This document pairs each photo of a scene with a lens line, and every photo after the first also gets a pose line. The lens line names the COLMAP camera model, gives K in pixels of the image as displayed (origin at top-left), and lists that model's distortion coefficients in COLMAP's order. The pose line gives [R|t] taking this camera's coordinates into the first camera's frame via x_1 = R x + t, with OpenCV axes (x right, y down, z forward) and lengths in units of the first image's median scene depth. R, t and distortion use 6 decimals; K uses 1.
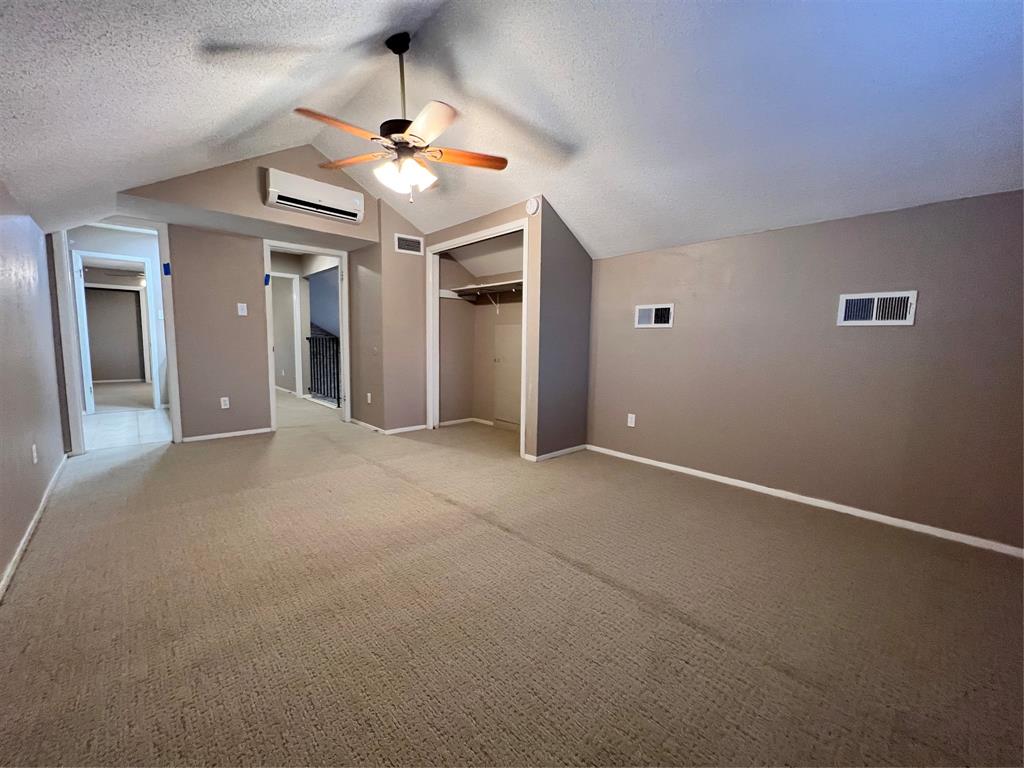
lens RADIAL K [[411.2, 0, 516.2], [0, 411.2, 383.9], [0, 0, 1]] dist [-0.002431, -0.000391]
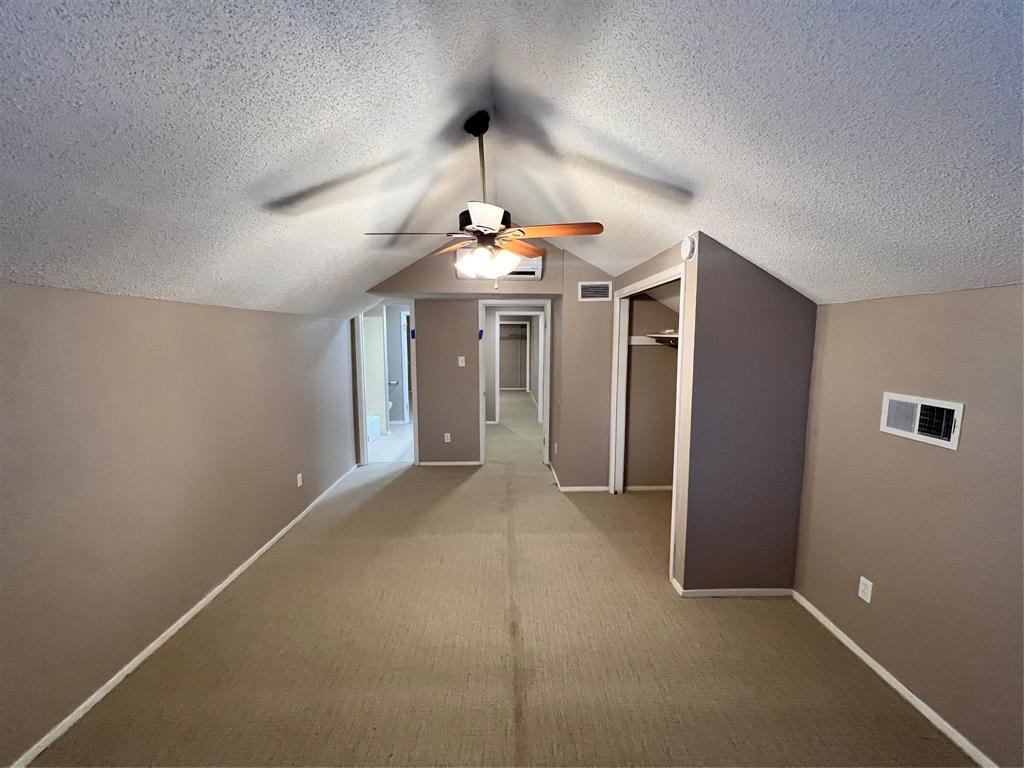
lens RADIAL K [[411.2, 0, 508.4], [0, 411.2, 385.4], [0, 0, 1]] dist [-0.002431, -0.000391]
pose [[0.740699, 0.061701, -0.668997, 0.270167], [-0.058037, 0.997928, 0.027780, -0.175925], [0.669325, 0.018250, 0.742746, 0.238499]]
